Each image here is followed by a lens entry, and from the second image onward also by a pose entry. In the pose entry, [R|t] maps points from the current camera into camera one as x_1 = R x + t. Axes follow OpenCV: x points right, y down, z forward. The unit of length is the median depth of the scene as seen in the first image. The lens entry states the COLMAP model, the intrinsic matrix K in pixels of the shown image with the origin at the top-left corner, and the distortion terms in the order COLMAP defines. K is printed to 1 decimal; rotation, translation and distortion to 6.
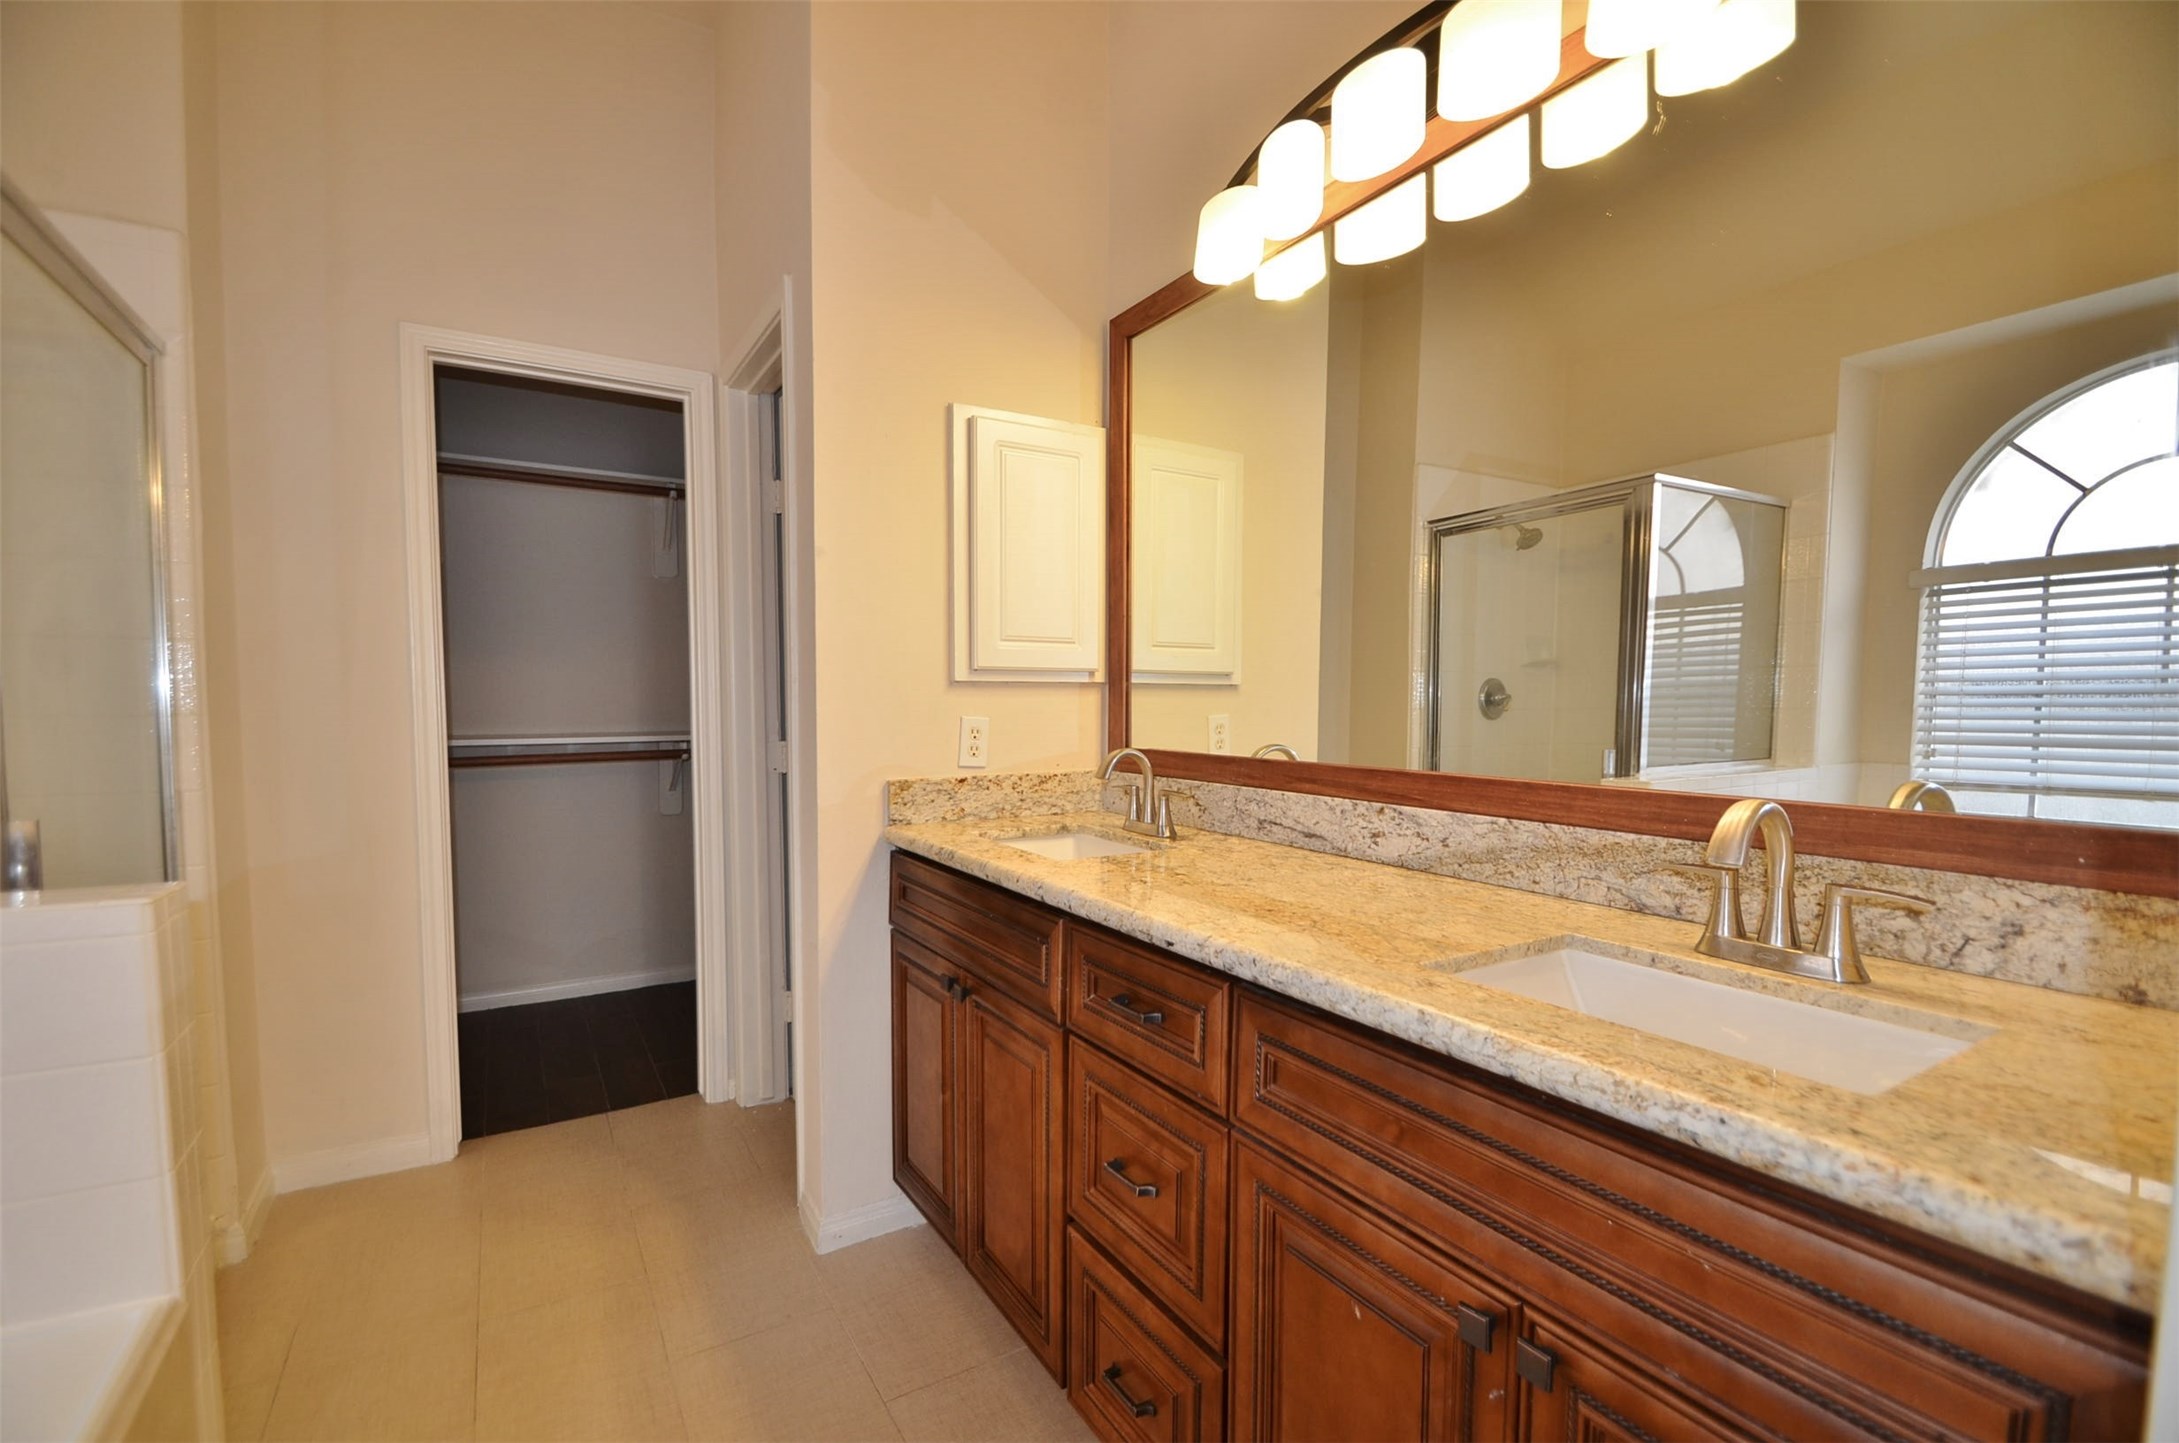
lens RADIAL K [[947.7, 0, 1072.9], [0, 947.7, 753.5], [0, 0, 1]] dist [0.012470, -0.016608]
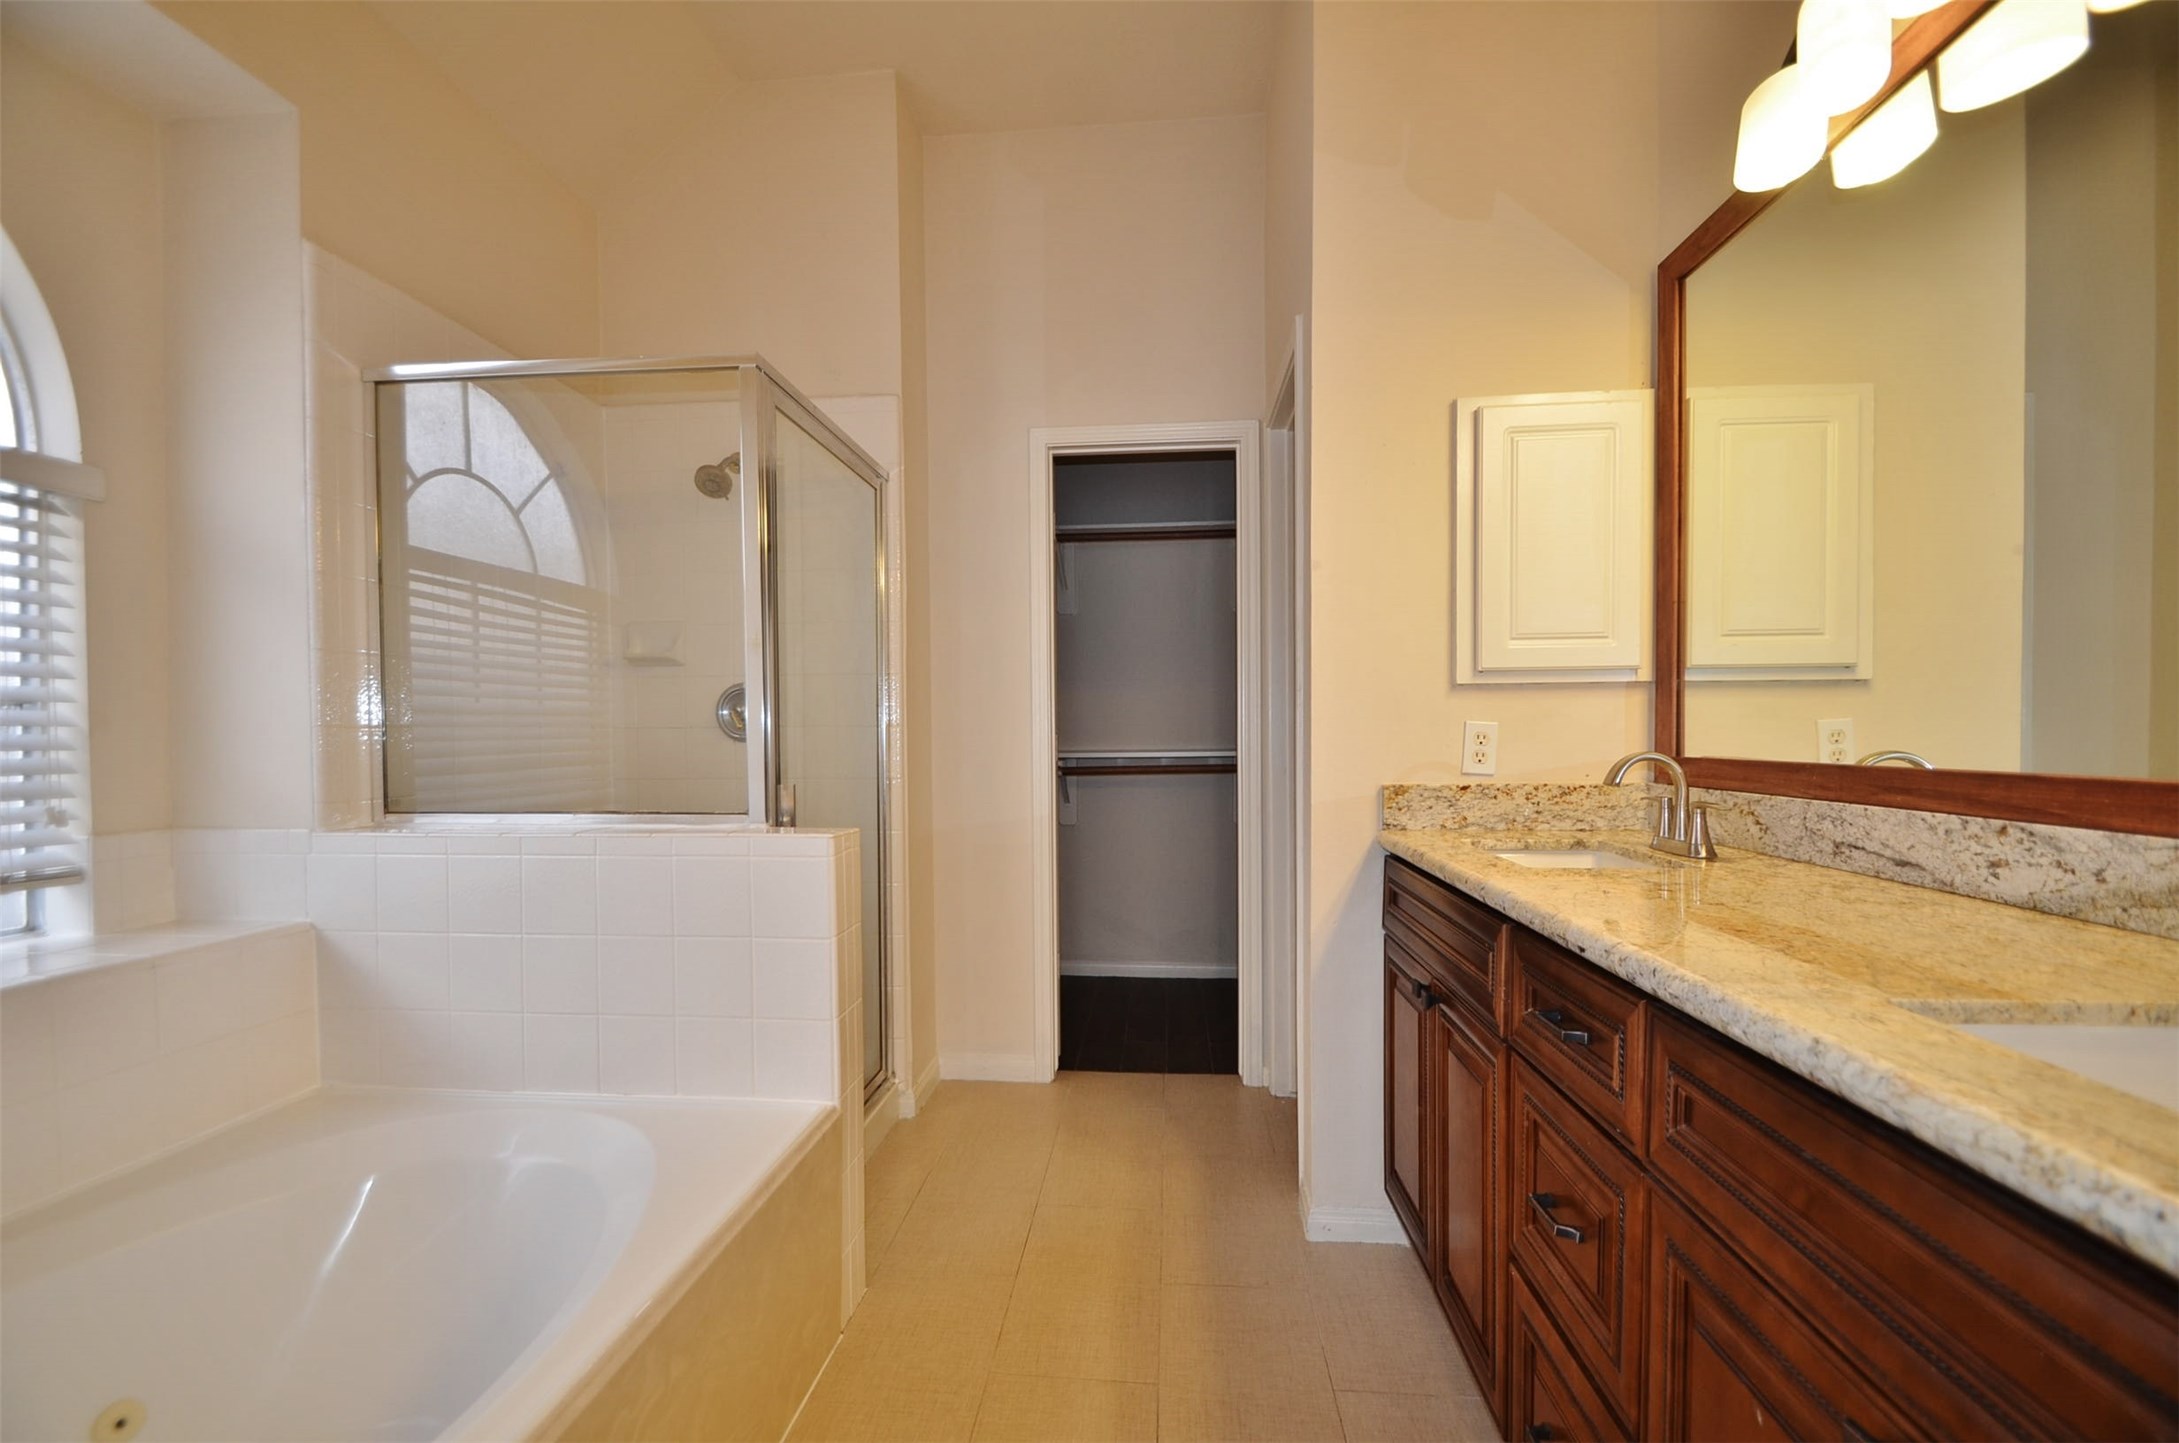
lens RADIAL K [[947.7, 0, 1072.9], [0, 947.7, 753.5], [0, 0, 1]] dist [0.012470, -0.016608]
pose [[0.800500, 0.006314, -0.599299, 0.155251], [-0.027294, 0.999291, -0.025929, 0.032727], [0.598710, 0.037113, 0.800105, -0.001535]]
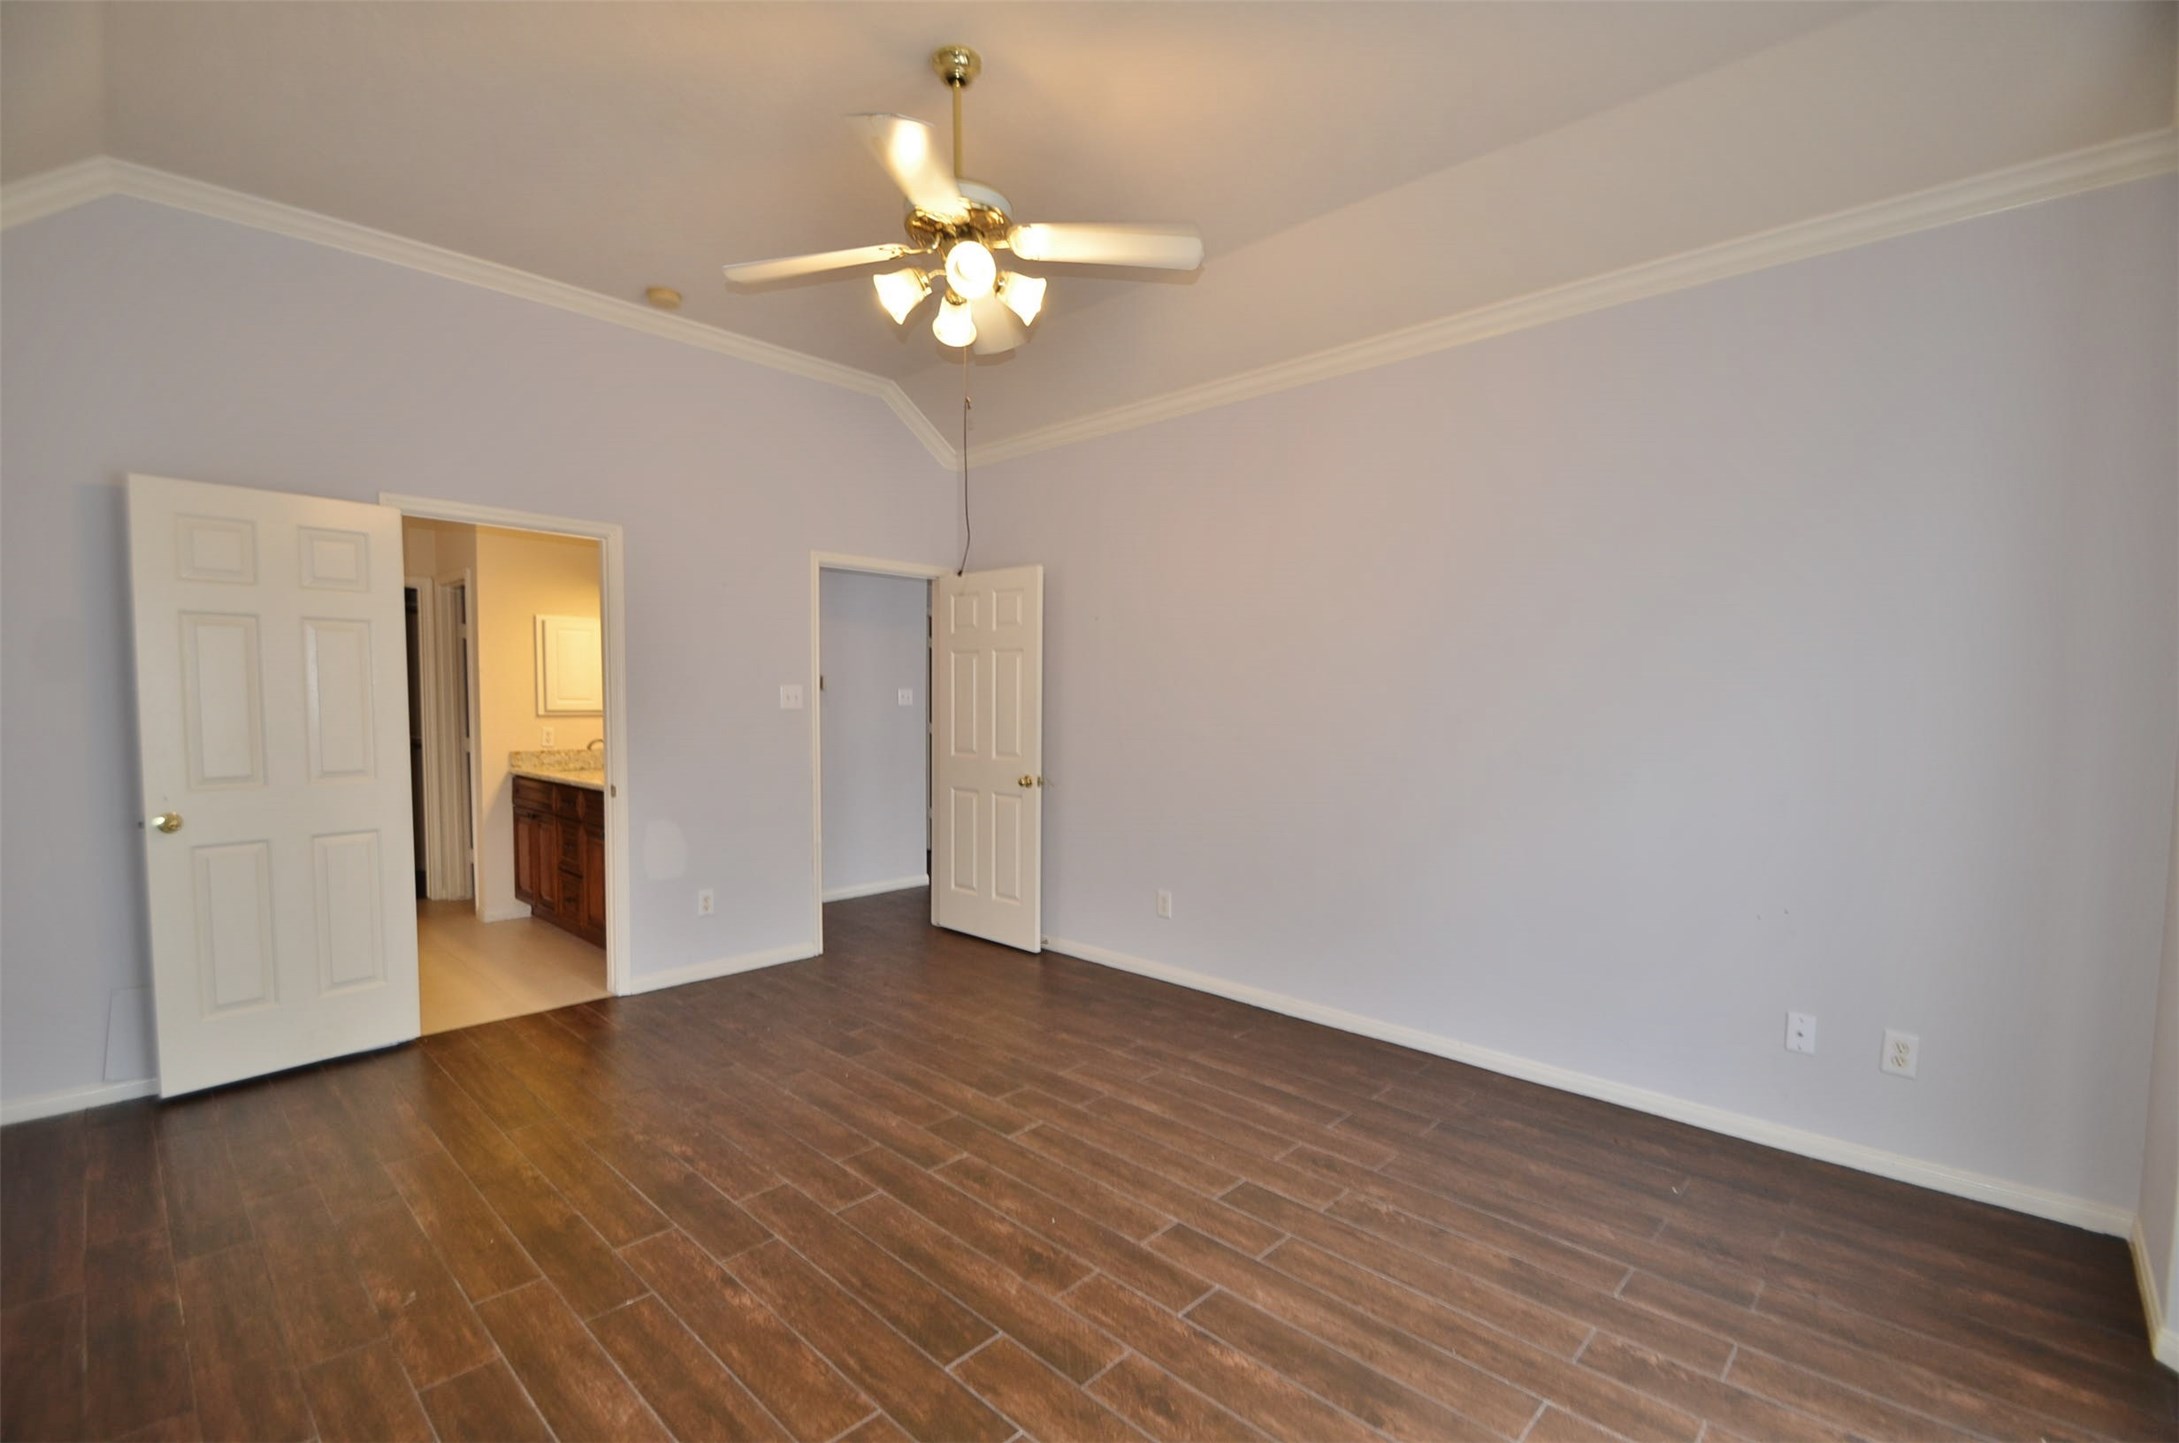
lens RADIAL K [[947.7, 0, 1072.9], [0, 947.7, 753.5], [0, 0, 1]] dist [0.012470, -0.016608]
pose [[0.963432, -0.009302, 0.267791, 0.684544], [0.009049, 0.999957, 0.002180, 0.046560], [-0.267800, 0.000322, 0.963475, -2.243513]]
